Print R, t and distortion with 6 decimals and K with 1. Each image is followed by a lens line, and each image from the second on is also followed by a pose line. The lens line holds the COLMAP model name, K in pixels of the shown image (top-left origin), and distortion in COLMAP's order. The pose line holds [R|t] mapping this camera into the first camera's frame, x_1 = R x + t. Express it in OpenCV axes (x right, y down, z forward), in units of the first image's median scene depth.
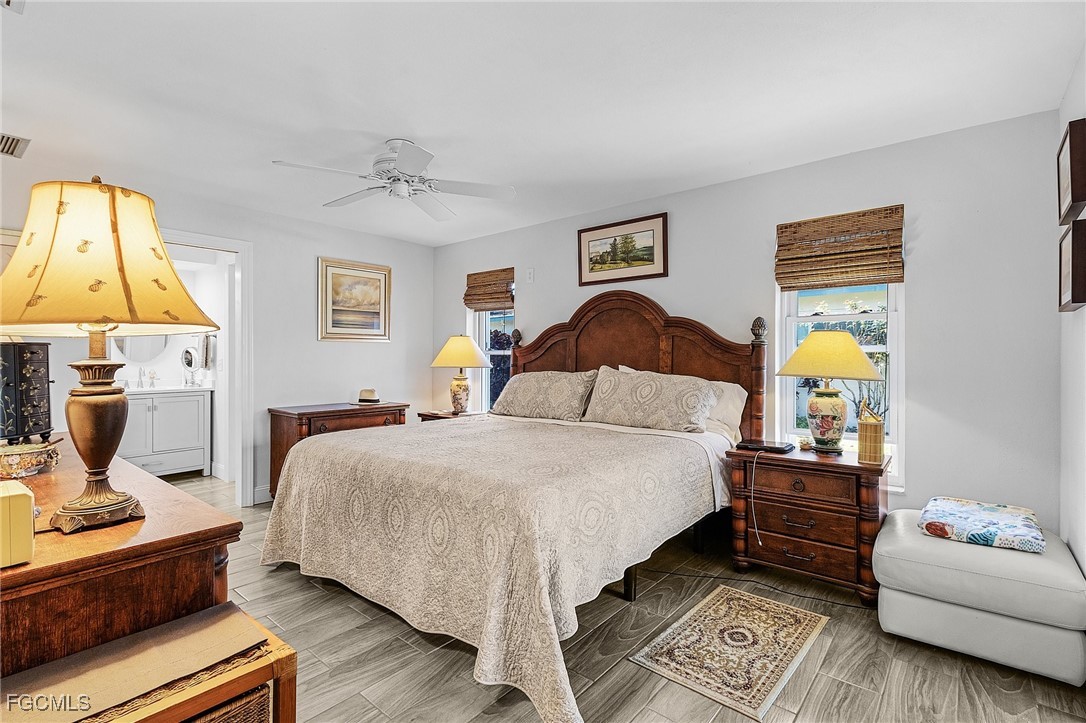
lens RADIAL K [[505.0, 0, 538.2], [0, 505.0, 355.8], [0, 0, 1]] dist [0.001473, 0.000285]
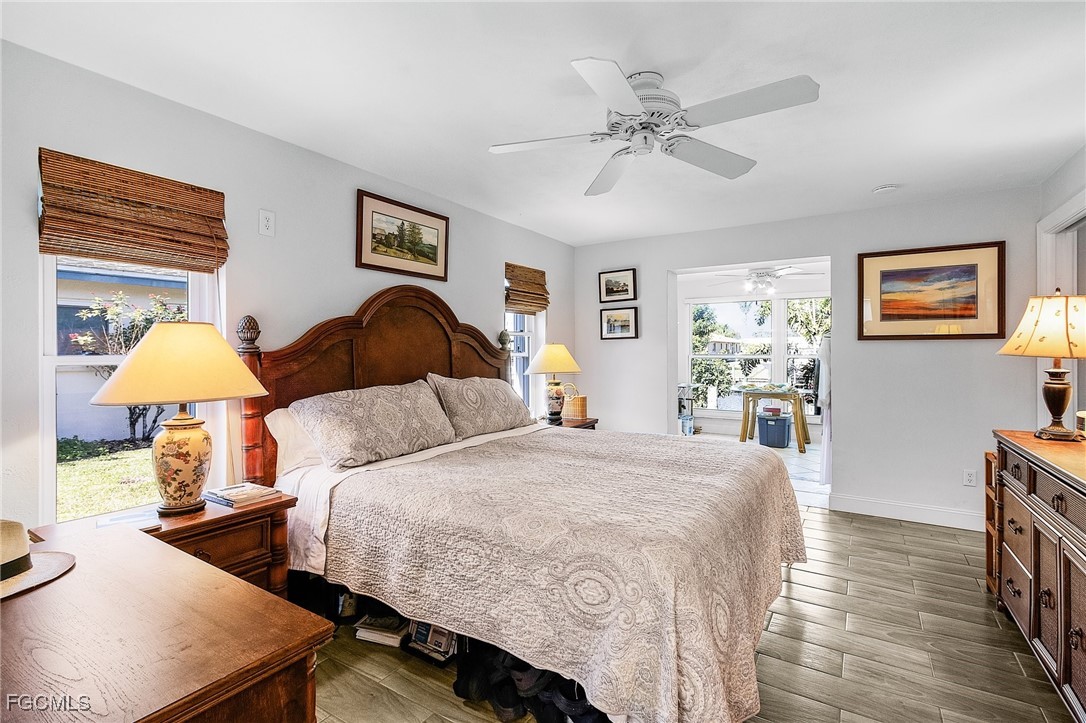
lens RADIAL K [[522.9, 0, 536.4], [0, 522.9, 358.0], [0, 0, 1]] dist [-0.000951, -0.000421]
pose [[-0.142449, -0.008662, 0.989764, -0.744941], [0.003190, 0.999952, 0.009210, -0.014403], [-0.989797, 0.004469, -0.142414, 0.914258]]
